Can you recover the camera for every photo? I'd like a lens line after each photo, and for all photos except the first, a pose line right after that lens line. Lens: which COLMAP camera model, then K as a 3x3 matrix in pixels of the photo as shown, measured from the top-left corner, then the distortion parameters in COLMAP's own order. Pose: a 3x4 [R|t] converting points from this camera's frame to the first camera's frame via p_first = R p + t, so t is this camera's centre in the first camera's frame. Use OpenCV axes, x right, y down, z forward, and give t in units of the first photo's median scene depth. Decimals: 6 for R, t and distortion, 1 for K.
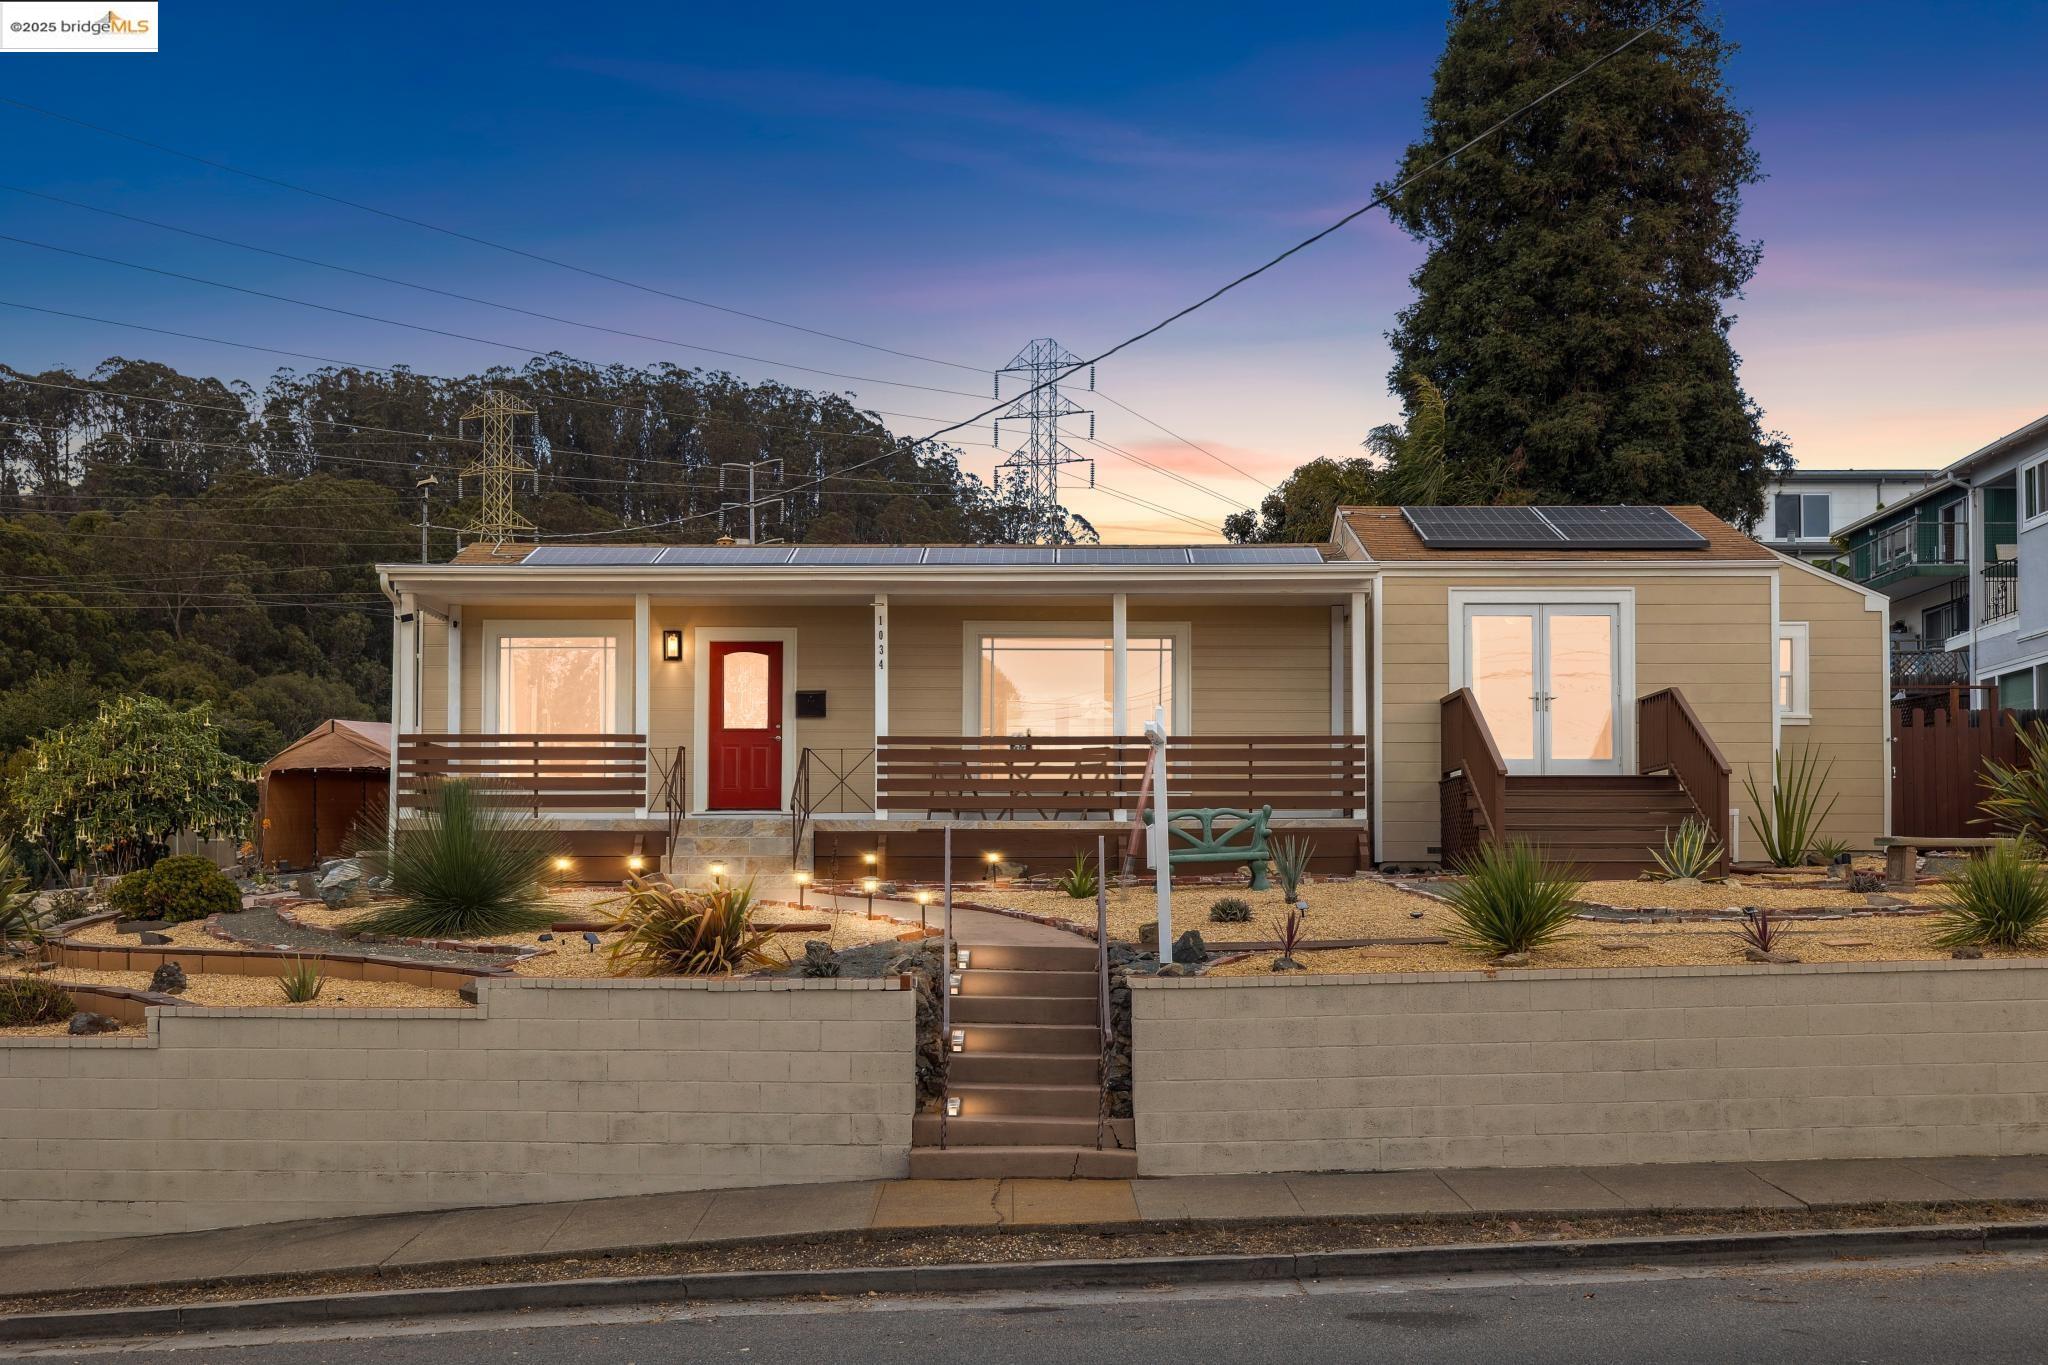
lens RADIAL K [[2003.9, 0, 1024.0], [0, 2003.9, 682.5], [0, 0, 1]] dist [-0.009113, -0.005205]
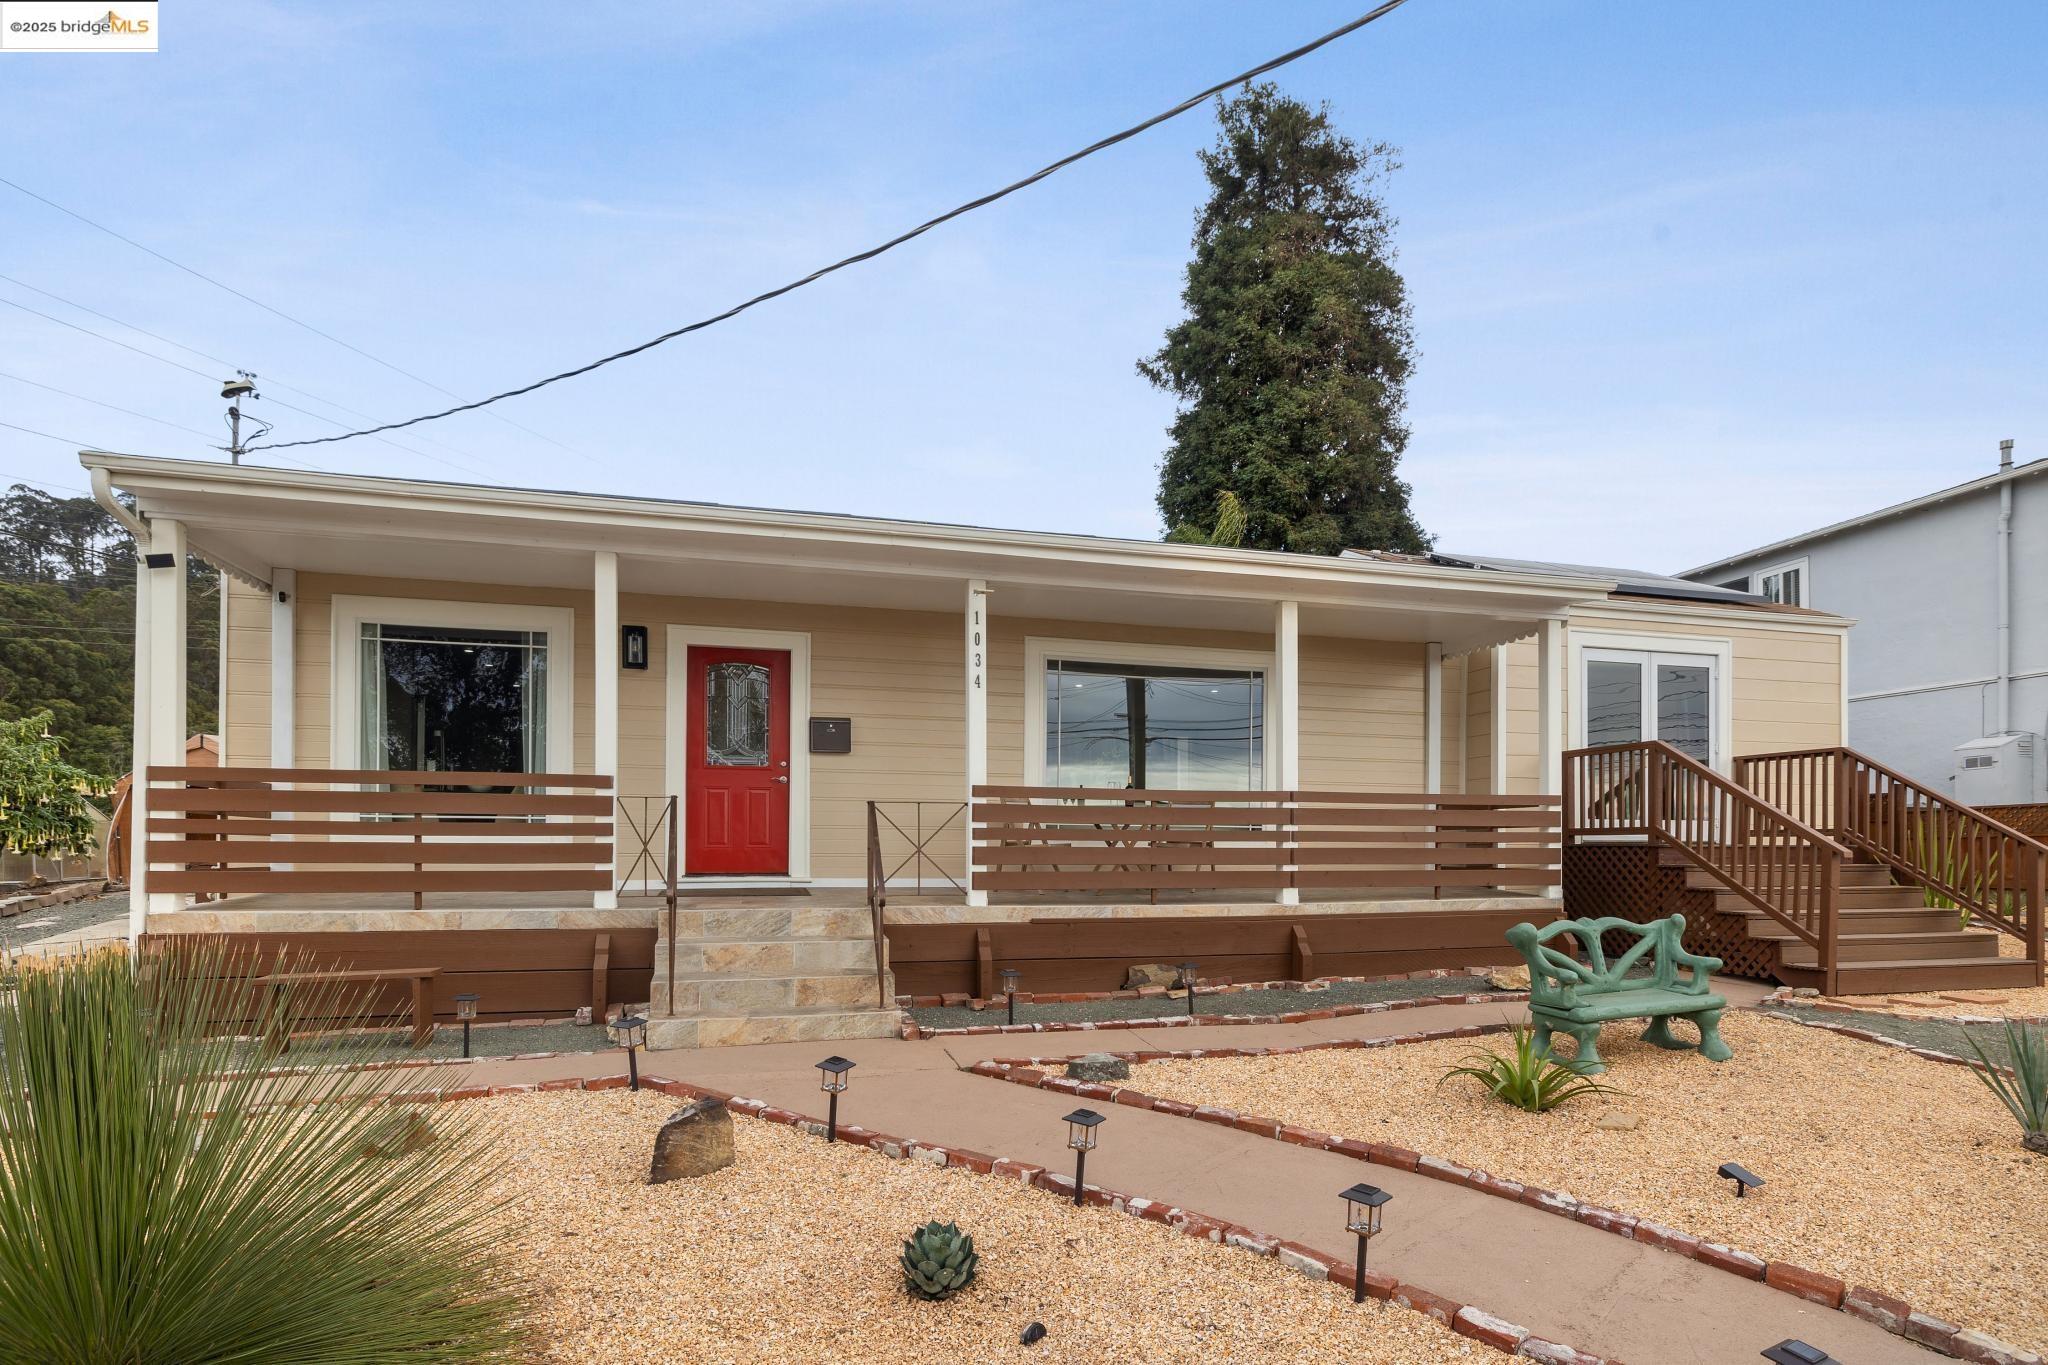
lens RADIAL K [[1038.9, 0, 1028.0], [0, 1038.9, 788.4], [0, 0, 1]] dist [0.001900, 0.000032]
pose [[0.961368, 0.016308, 0.274784, -0.141784], [-0.031851, 0.998129, 0.052197, 0.007979], [-0.273418, -0.058933, 0.960088, 0.601396]]
